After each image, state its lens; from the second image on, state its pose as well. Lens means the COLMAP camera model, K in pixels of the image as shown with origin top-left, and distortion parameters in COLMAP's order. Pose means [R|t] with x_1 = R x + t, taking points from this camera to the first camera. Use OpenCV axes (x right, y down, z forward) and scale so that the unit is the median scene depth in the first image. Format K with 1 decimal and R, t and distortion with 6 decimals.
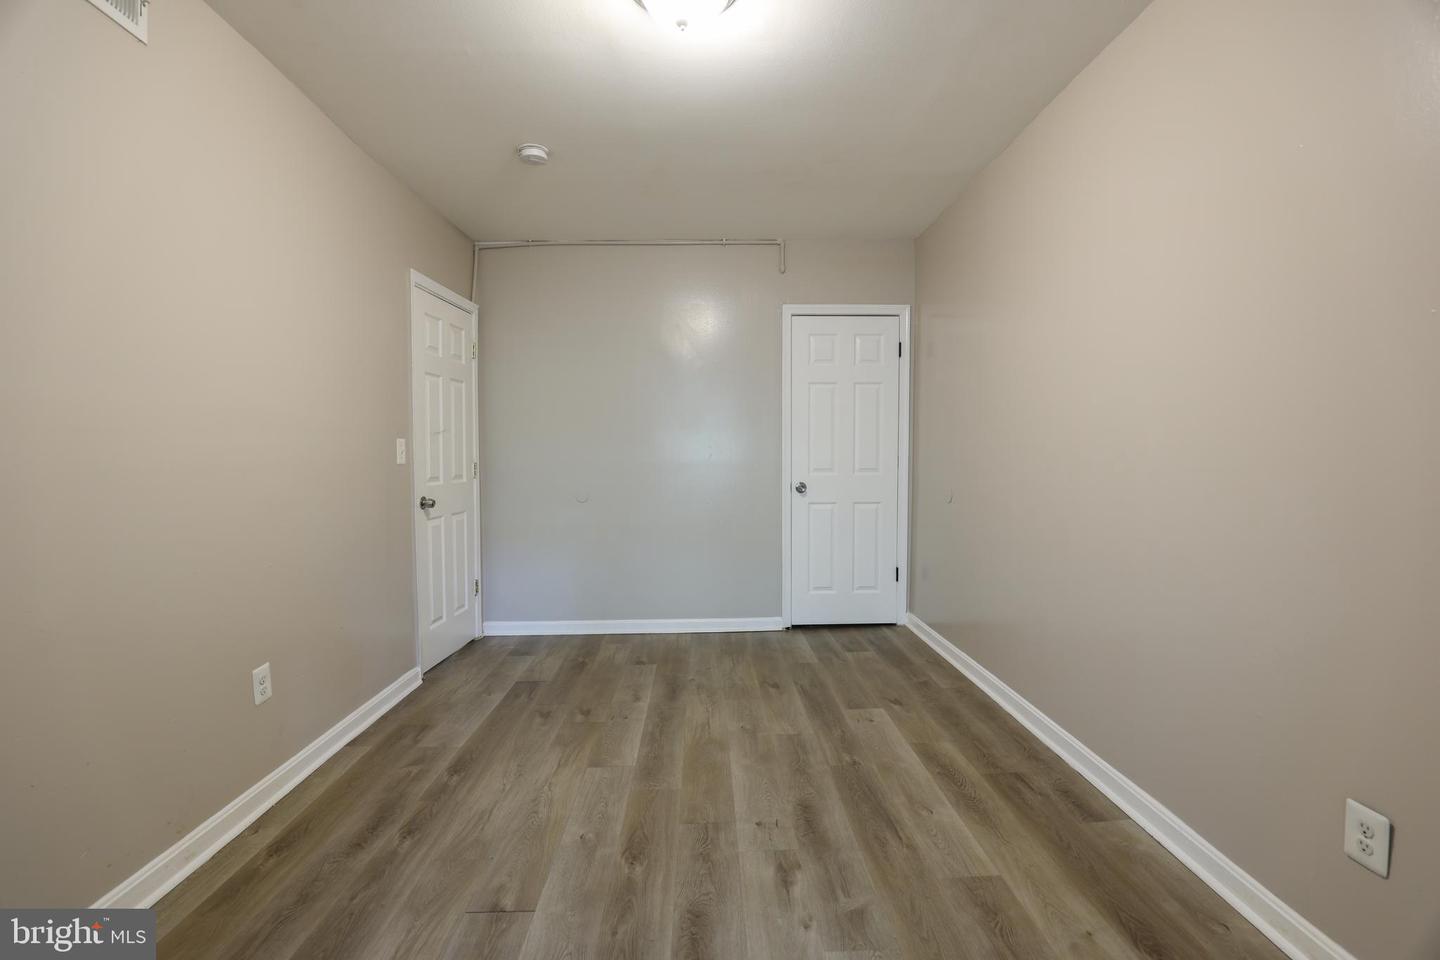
lens RADIAL K [[665.6, 0, 734.2], [0, 665.6, 486.1], [0, 0, 1]] dist [-0.039068, 0.008060]
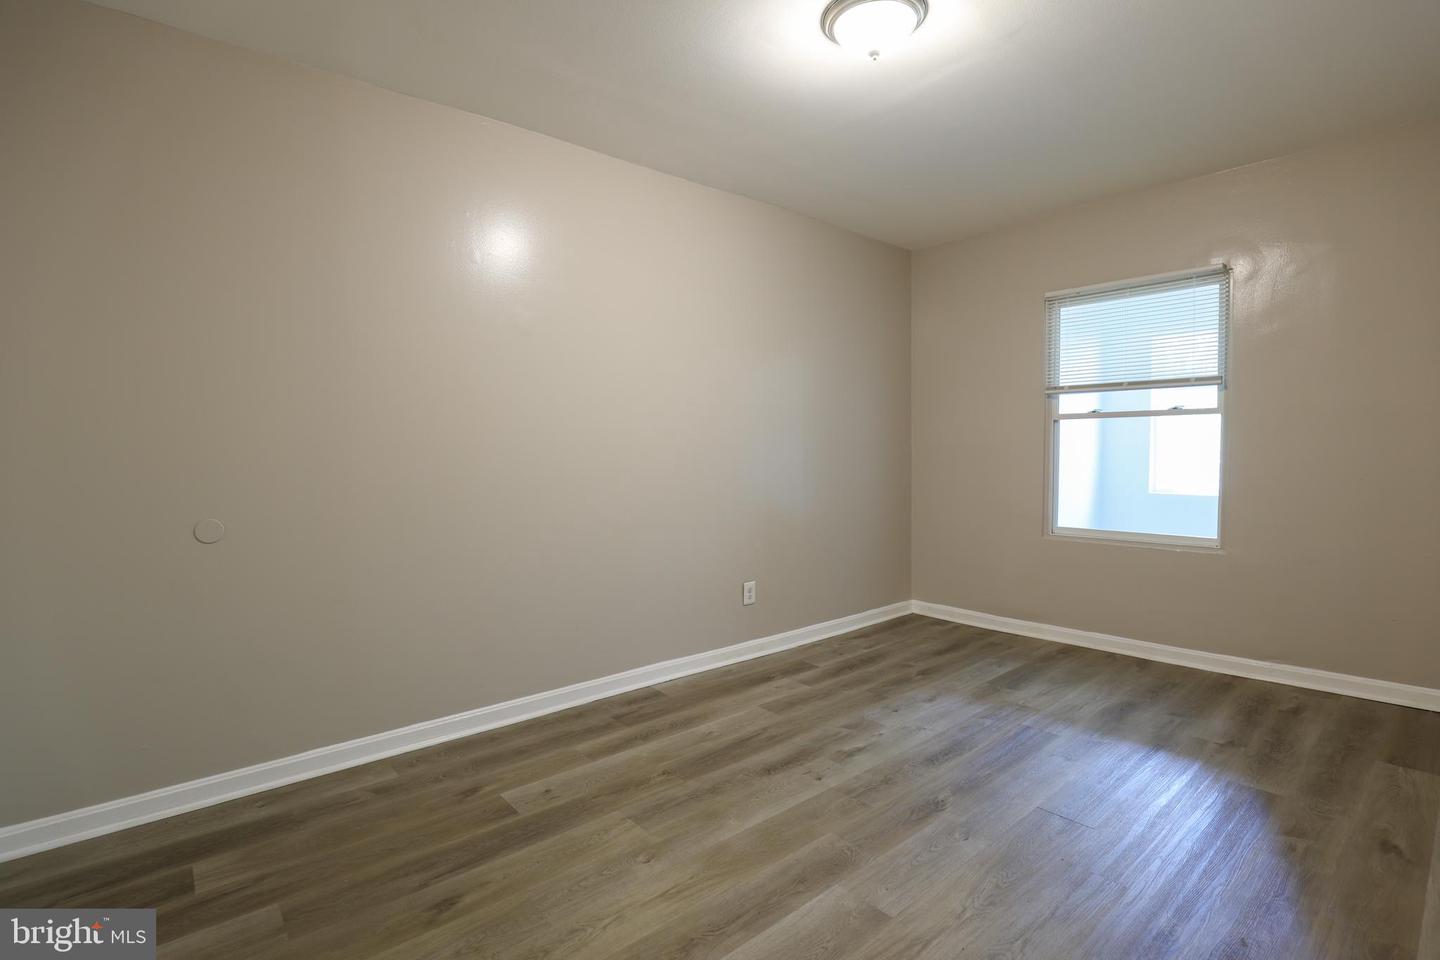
lens RADIAL K [[665.6, 0, 734.2], [0, 665.6, 486.1], [0, 0, 1]] dist [-0.039068, 0.008060]
pose [[-0.617167, -0.028202, 0.786327, -0.639913], [0.056596, 0.995178, 0.080113, -0.069316], [-0.784794, 0.093947, -0.612595, 1.511663]]
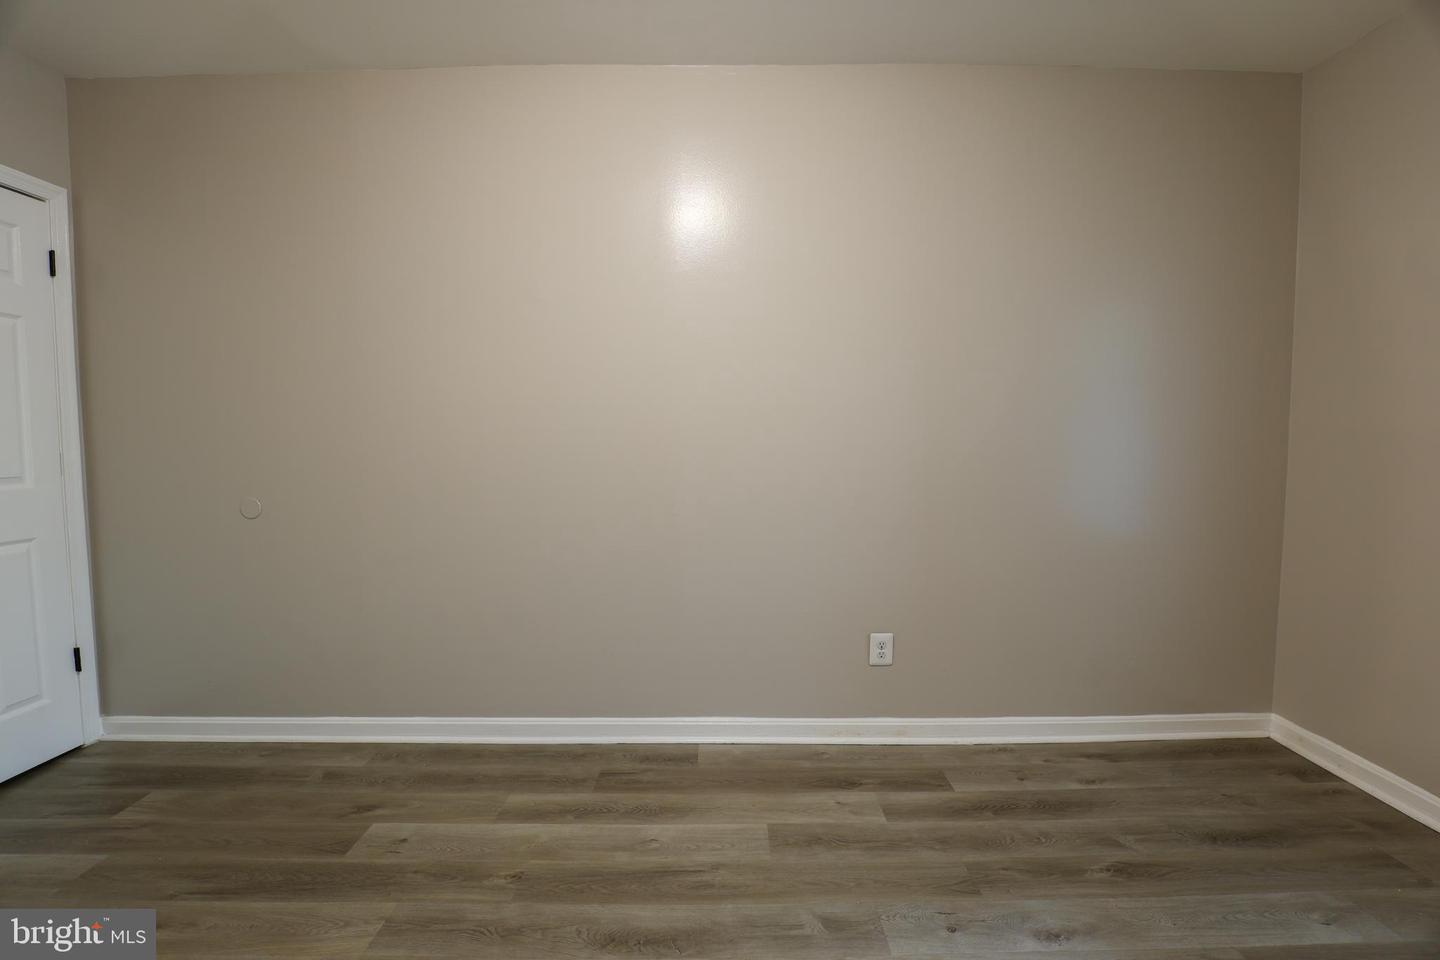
lens RADIAL K [[665.6, 0, 734.2], [0, 665.6, 486.1], [0, 0, 1]] dist [-0.039068, 0.008060]
pose [[0.035814, -0.054793, 0.997855, -0.501104], [0.056099, 0.997032, 0.052734, -0.023543], [-0.997783, 0.054090, 0.038782, 0.736208]]
